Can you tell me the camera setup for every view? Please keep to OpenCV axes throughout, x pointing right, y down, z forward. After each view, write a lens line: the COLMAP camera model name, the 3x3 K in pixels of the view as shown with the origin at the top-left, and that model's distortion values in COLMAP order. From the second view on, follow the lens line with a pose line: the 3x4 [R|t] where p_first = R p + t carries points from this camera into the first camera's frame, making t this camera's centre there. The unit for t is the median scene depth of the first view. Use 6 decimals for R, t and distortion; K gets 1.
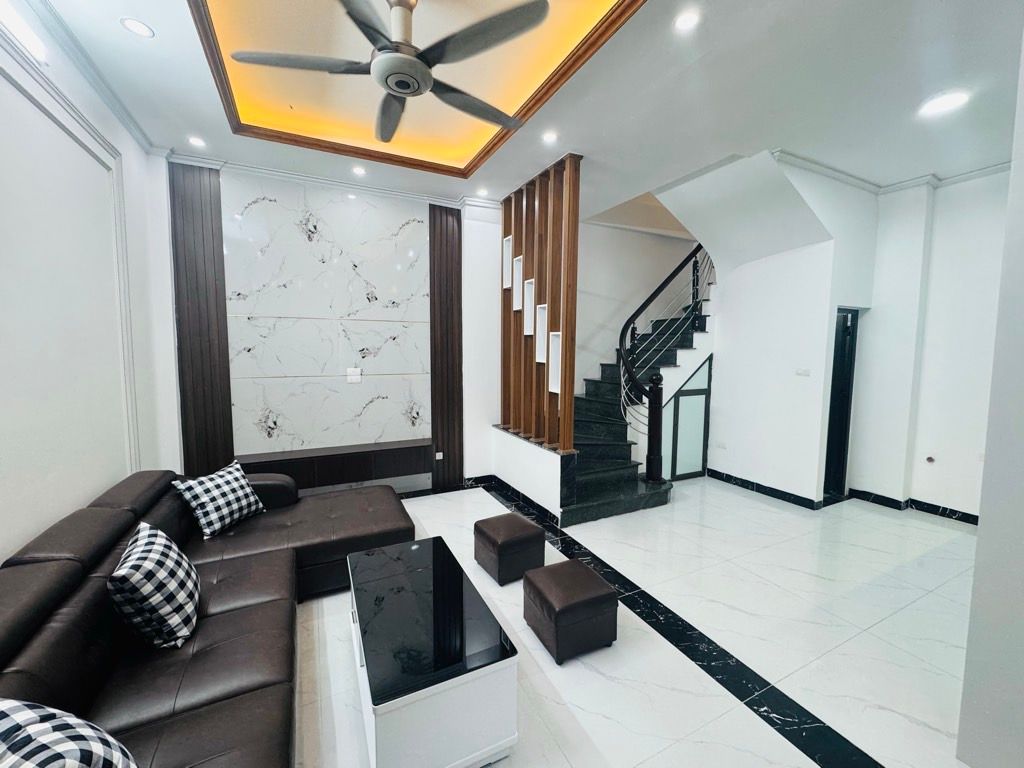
lens RADIAL K [[409.0, 0, 513.4], [0, 409.0, 382.3], [0, 0, 1]] dist [-0.002925, 0.001023]
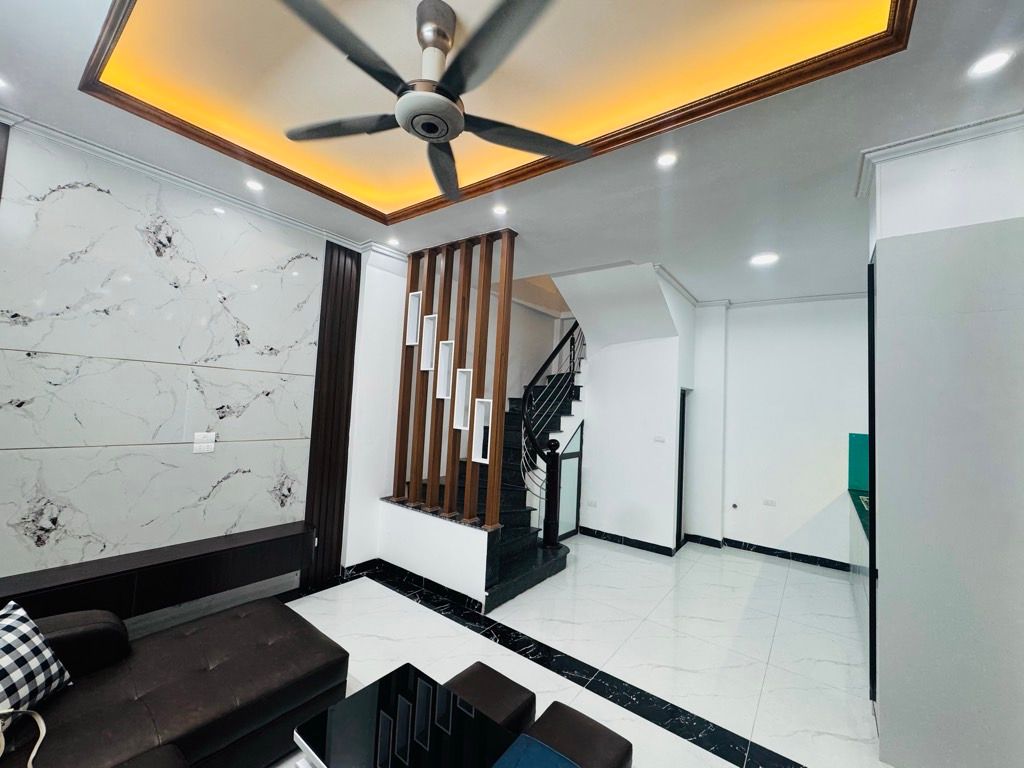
lens RADIAL K [[409.0, 0, 514.1], [0, 409.0, 383.0], [0, 0, 1]] dist [-0.002925, 0.001023]
pose [[0.893684, 0.062572, 0.444313, -0.224192], [-0.006876, 0.992022, -0.125876, -0.033734], [-0.448644, 0.109438, 0.886985, 0.094771]]
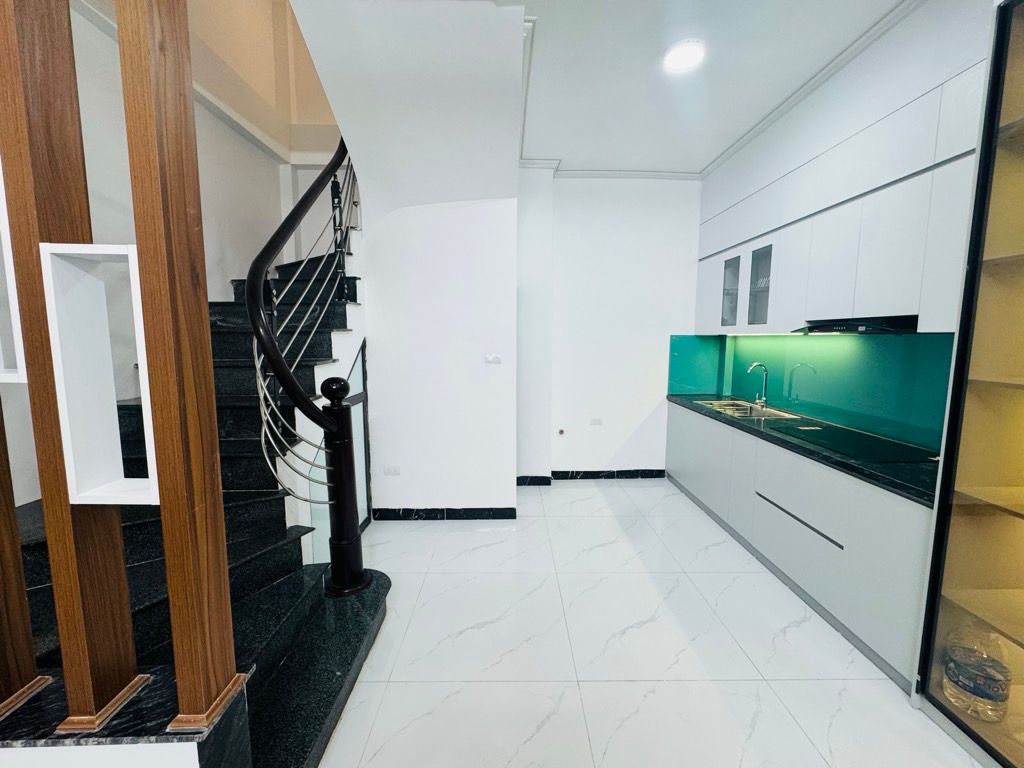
lens RADIAL K [[409.0, 0, 513.7], [0, 409.0, 381.2], [0, 0, 1]] dist [-0.002925, 0.001023]
pose [[0.439473, -0.103946, 0.892221, -0.001524], [0.079840, 0.993871, 0.076463, -0.038731], [-0.894700, 0.037632, 0.445079, 0.591628]]
